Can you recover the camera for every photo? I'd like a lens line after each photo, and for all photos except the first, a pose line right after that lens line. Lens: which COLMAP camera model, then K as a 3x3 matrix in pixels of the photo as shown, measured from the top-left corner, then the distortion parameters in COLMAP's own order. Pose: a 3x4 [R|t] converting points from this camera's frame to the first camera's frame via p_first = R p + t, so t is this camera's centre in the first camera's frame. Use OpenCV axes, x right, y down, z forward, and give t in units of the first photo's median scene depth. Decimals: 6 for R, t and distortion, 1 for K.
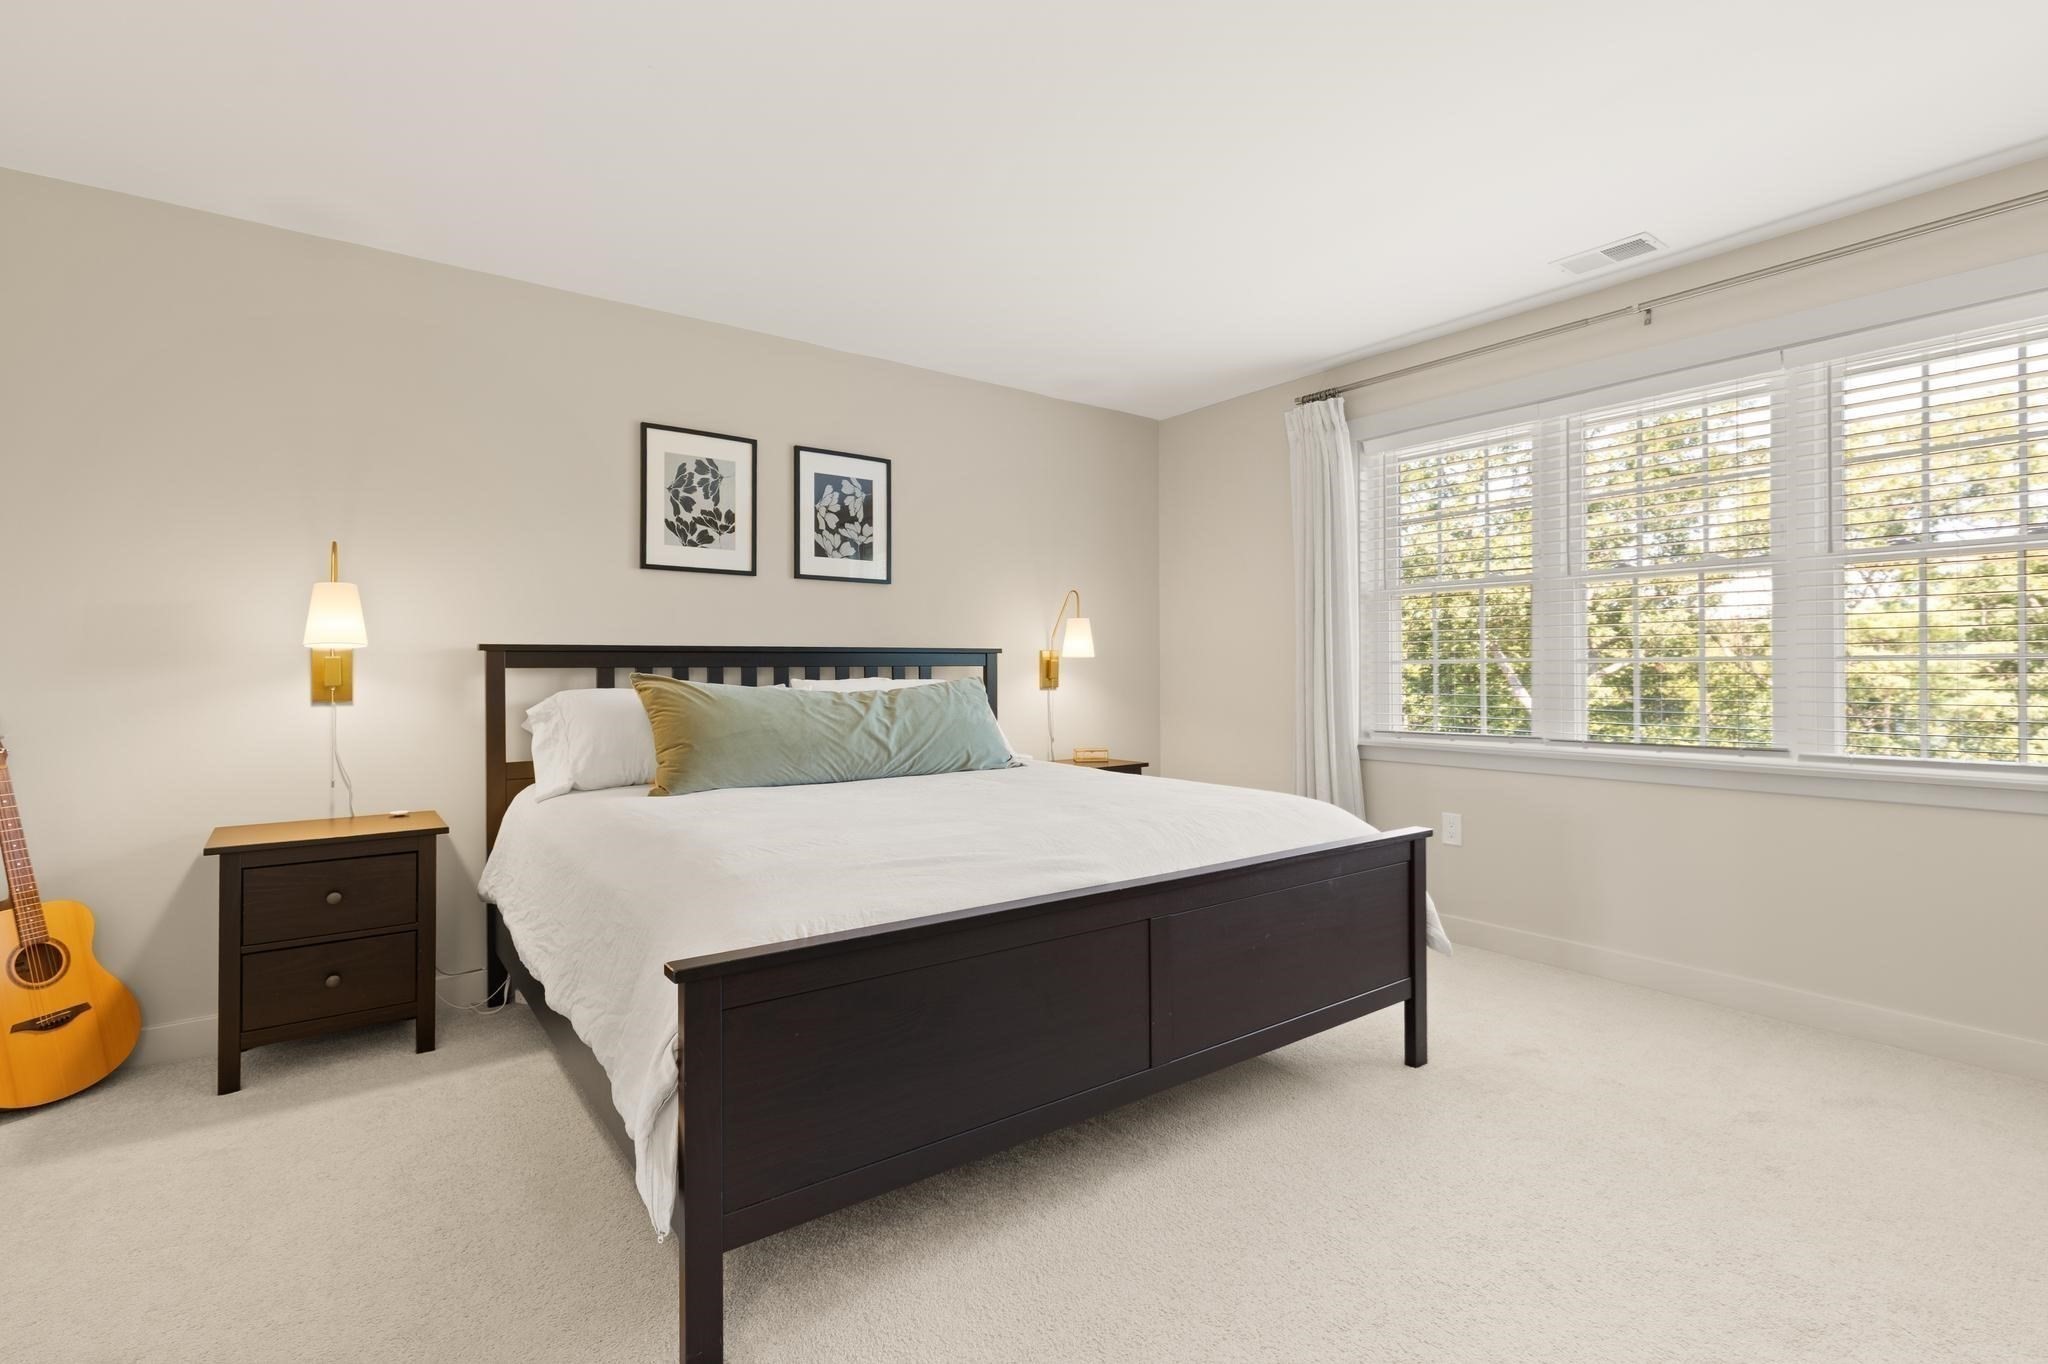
lens RADIAL K [[940.8, 0, 1024.0], [0, 940.8, 682.0], [0, 0, 1]] dist [0.015305, -0.008817]
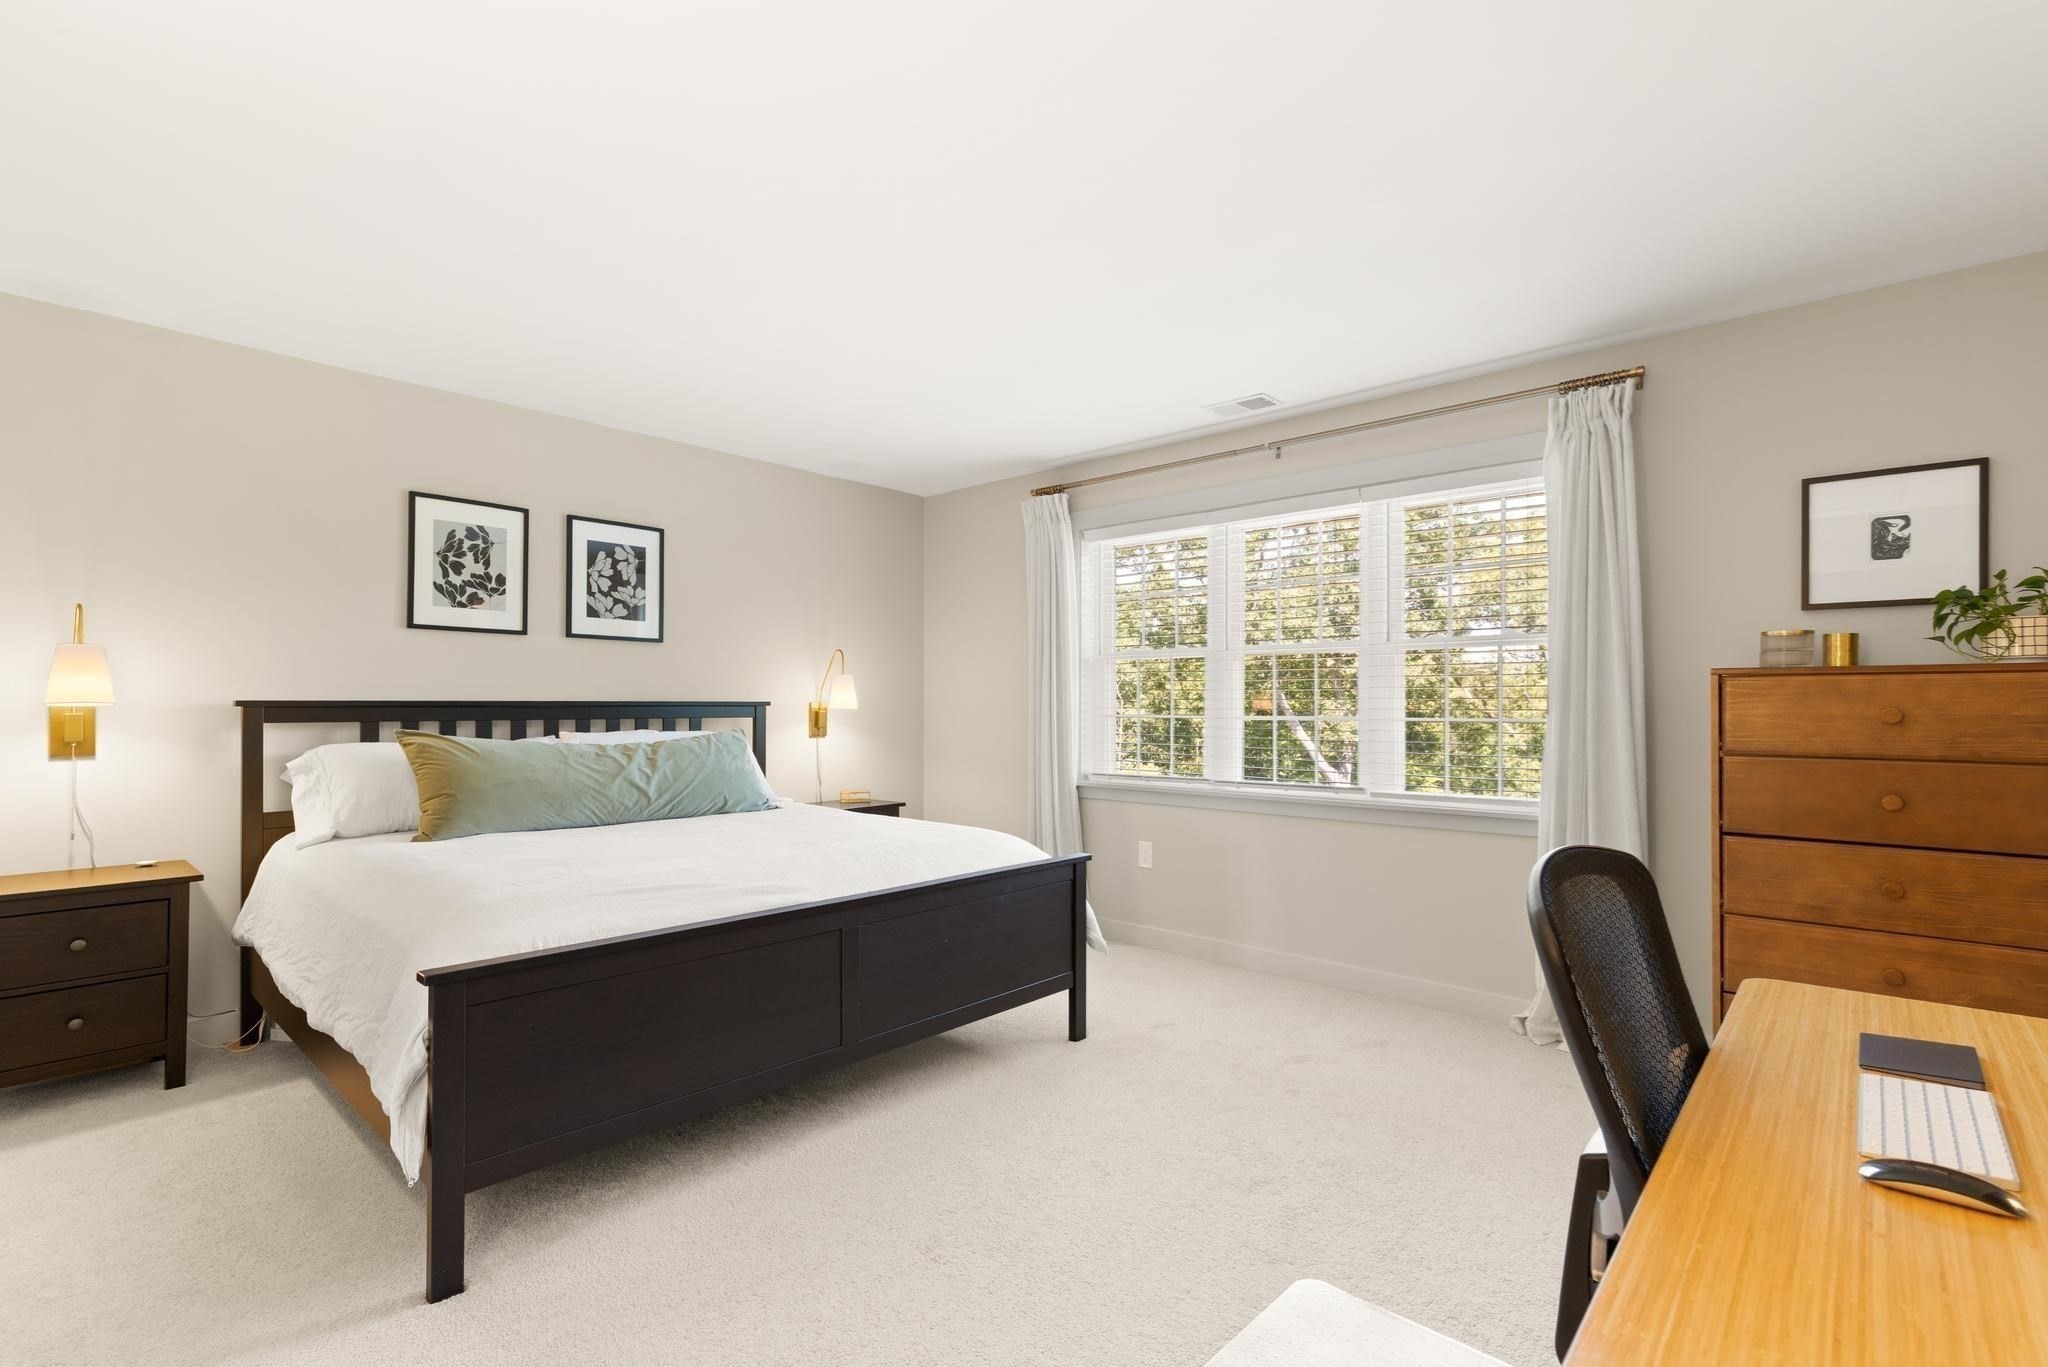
lens RADIAL K [[937.6, 0, 1027.4], [0, 937.6, 710.4], [0, 0, 1]] dist [0.010595, -0.001686]
pose [[0.981831, 0.006095, 0.189657, 0.092721], [-0.004658, 0.999957, -0.008025, -0.025447], [-0.189698, 0.006996, 0.981818, -0.205343]]
